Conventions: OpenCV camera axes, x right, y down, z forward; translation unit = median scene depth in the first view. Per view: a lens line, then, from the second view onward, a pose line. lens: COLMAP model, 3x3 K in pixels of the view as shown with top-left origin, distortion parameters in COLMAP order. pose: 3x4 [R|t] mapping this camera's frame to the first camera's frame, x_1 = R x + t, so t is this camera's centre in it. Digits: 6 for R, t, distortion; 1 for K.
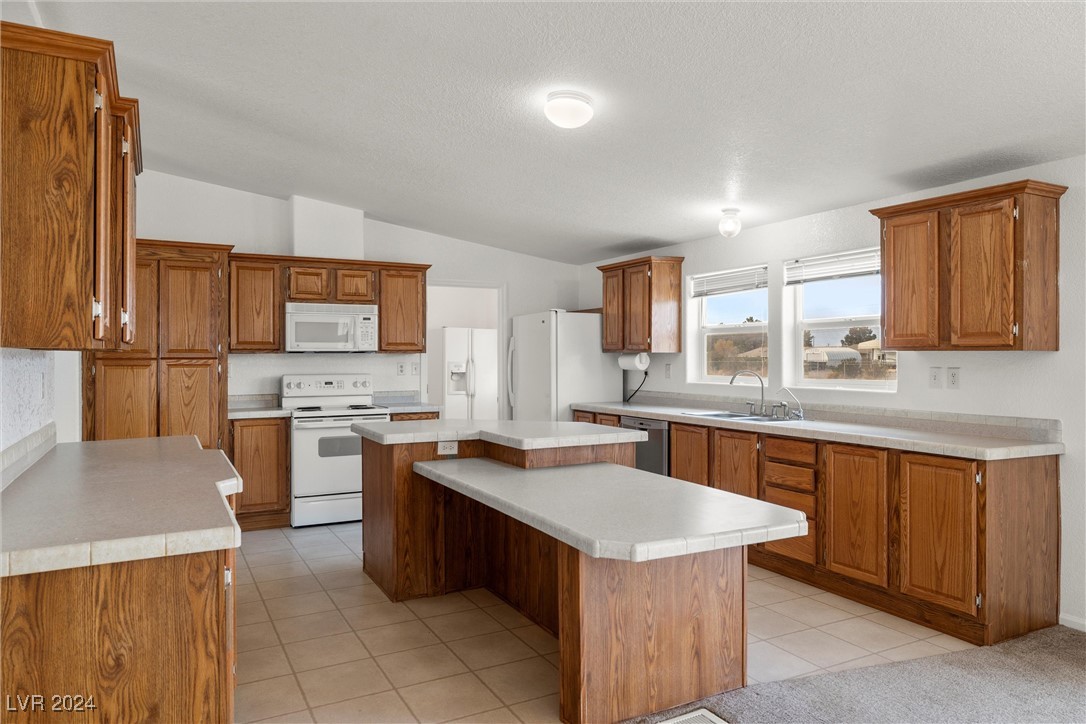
lens RADIAL K [[723.2, 0, 540.4], [0, 723.2, 357.3], [0, 0, 1]] dist [0.009965, 0.000717]
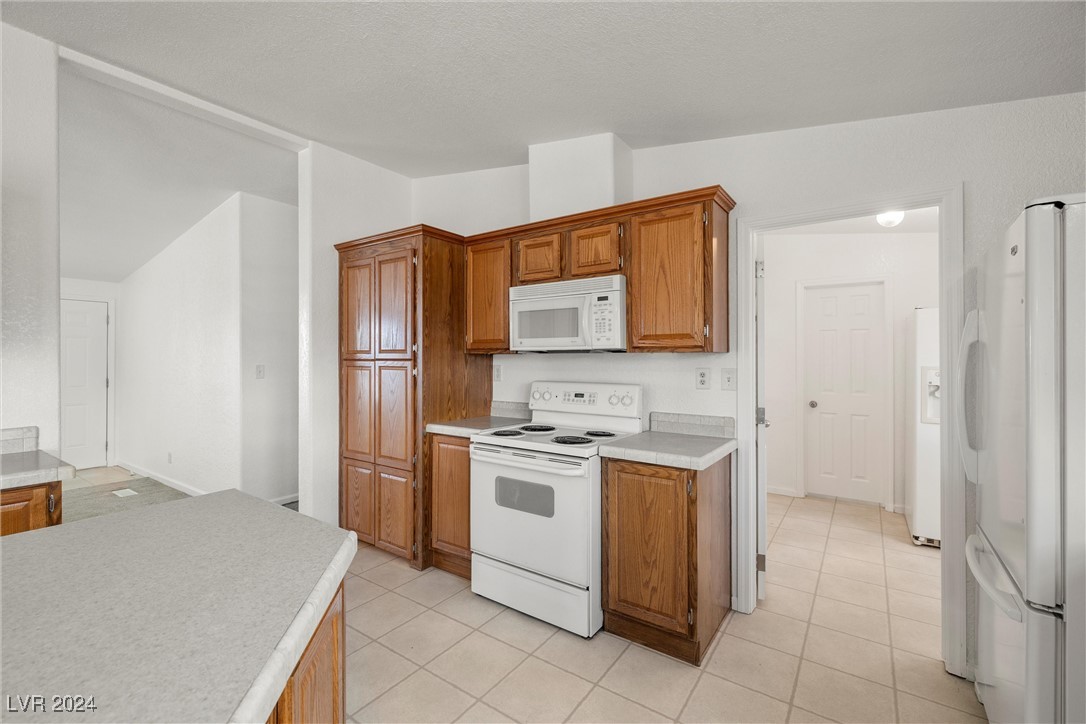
lens RADIAL K [[465.0, 0, 541.4], [0, 465.0, 354.6], [0, 0, 1]] dist [0.000631, 0.000012]
pose [[0.449538, -0.001247, -0.893260, 0.100734], [0.000508, 0.999999, -0.001140, -0.003808], [0.893261, 0.000058, 0.449538, 0.783185]]
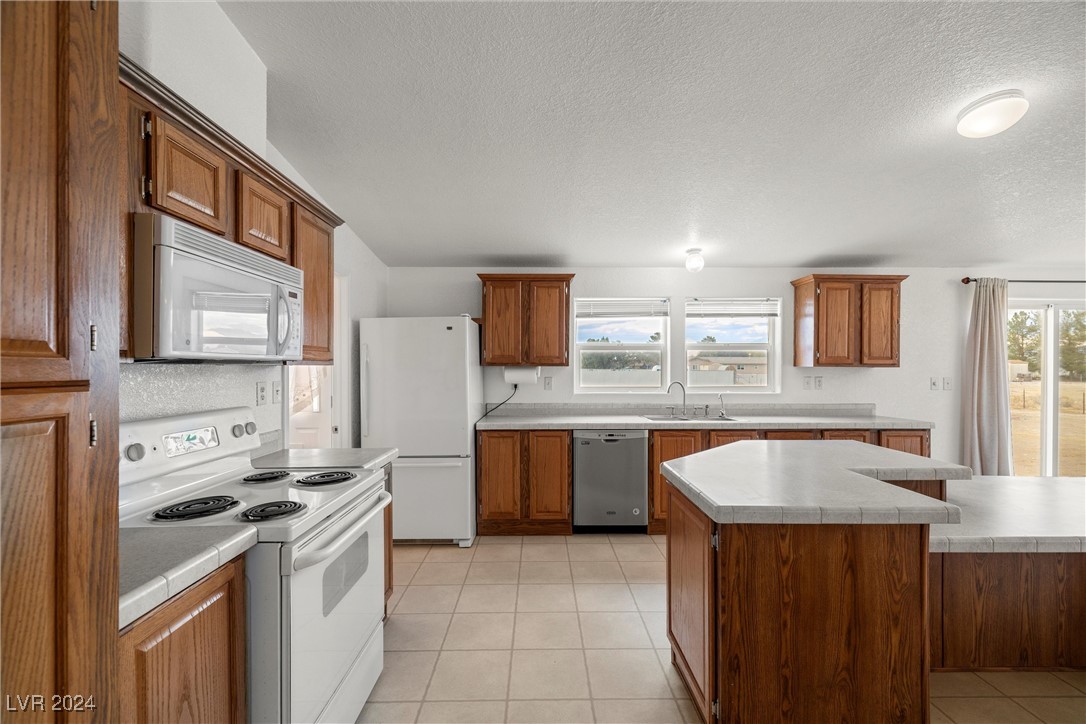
lens RADIAL K [[459.3, 0, 546.3], [0, 459.3, 366.4], [0, 0, 1]] dist [0.002099, -0.000196]
pose [[0.455936, 0.004379, 0.890002, -0.447238], [-0.000114, 0.999988, -0.004862, -0.003177], [-0.890013, 0.002115, 0.455931, 0.716739]]
